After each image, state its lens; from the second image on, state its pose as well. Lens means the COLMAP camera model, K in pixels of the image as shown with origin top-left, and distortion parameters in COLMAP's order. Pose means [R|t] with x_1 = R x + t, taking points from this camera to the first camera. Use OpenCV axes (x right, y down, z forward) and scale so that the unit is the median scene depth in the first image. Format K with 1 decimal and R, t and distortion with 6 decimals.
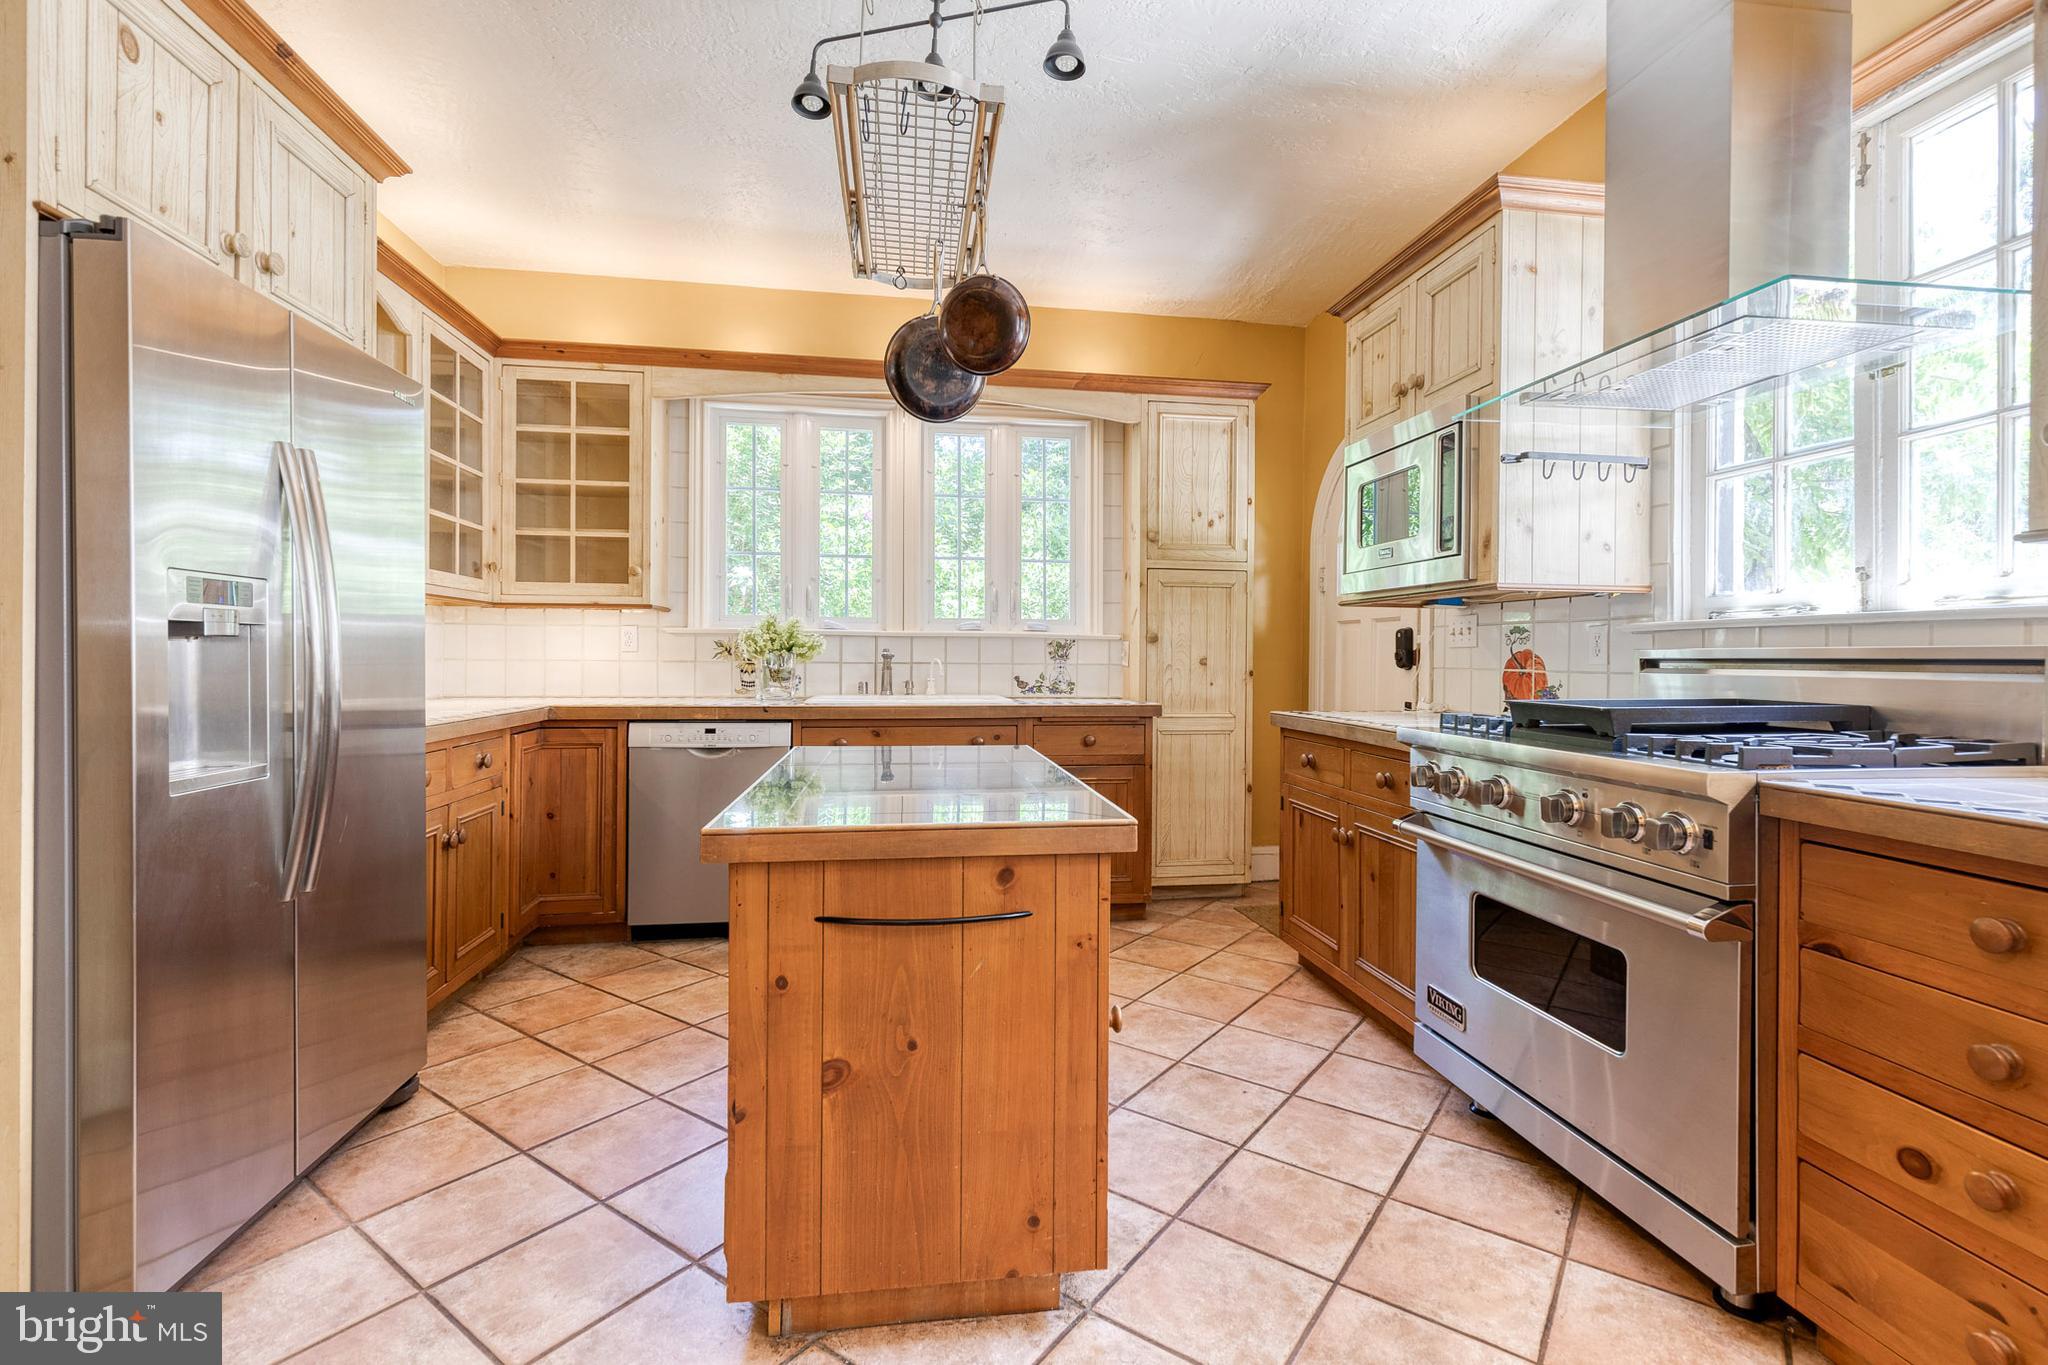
lens RADIAL K [[930.5, 0, 1055.7], [0, 930.5, 658.9], [0, 0, 1]] dist [0.013584, -0.000143]
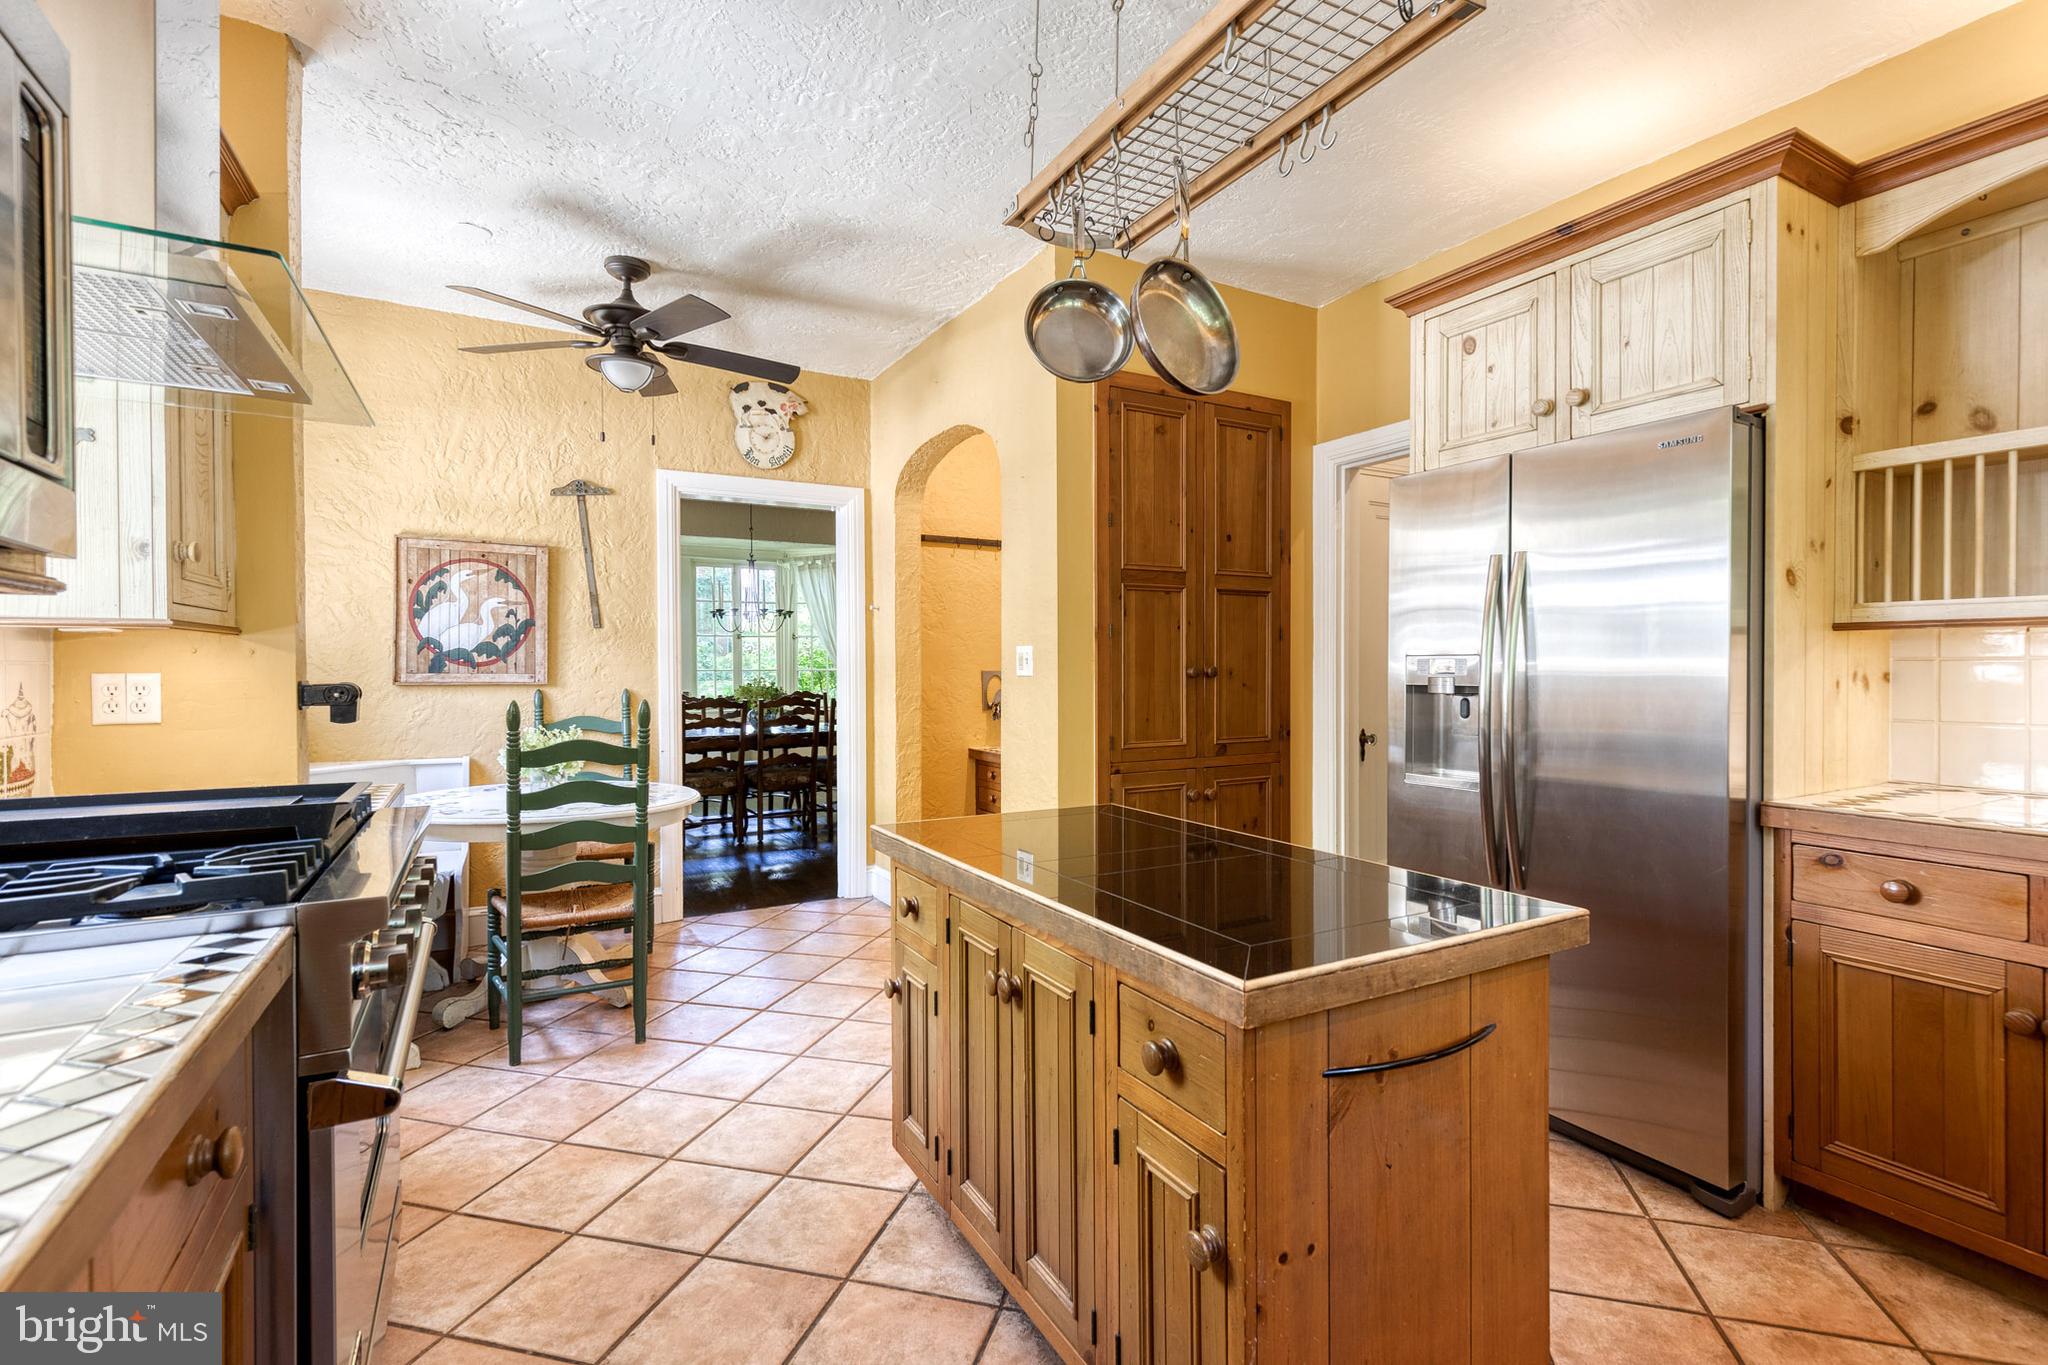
lens RADIAL K [[961.1, 0, 1048.8], [0, 961.1, 675.6], [0, 0, 1]] dist [0.001644, -0.000158]
pose [[-0.938907, -0.000617, -0.344170, 0.163945], [-0.004655, 0.999930, 0.010907, -0.036171], [0.344139, 0.011843, -0.938844, 1.198469]]
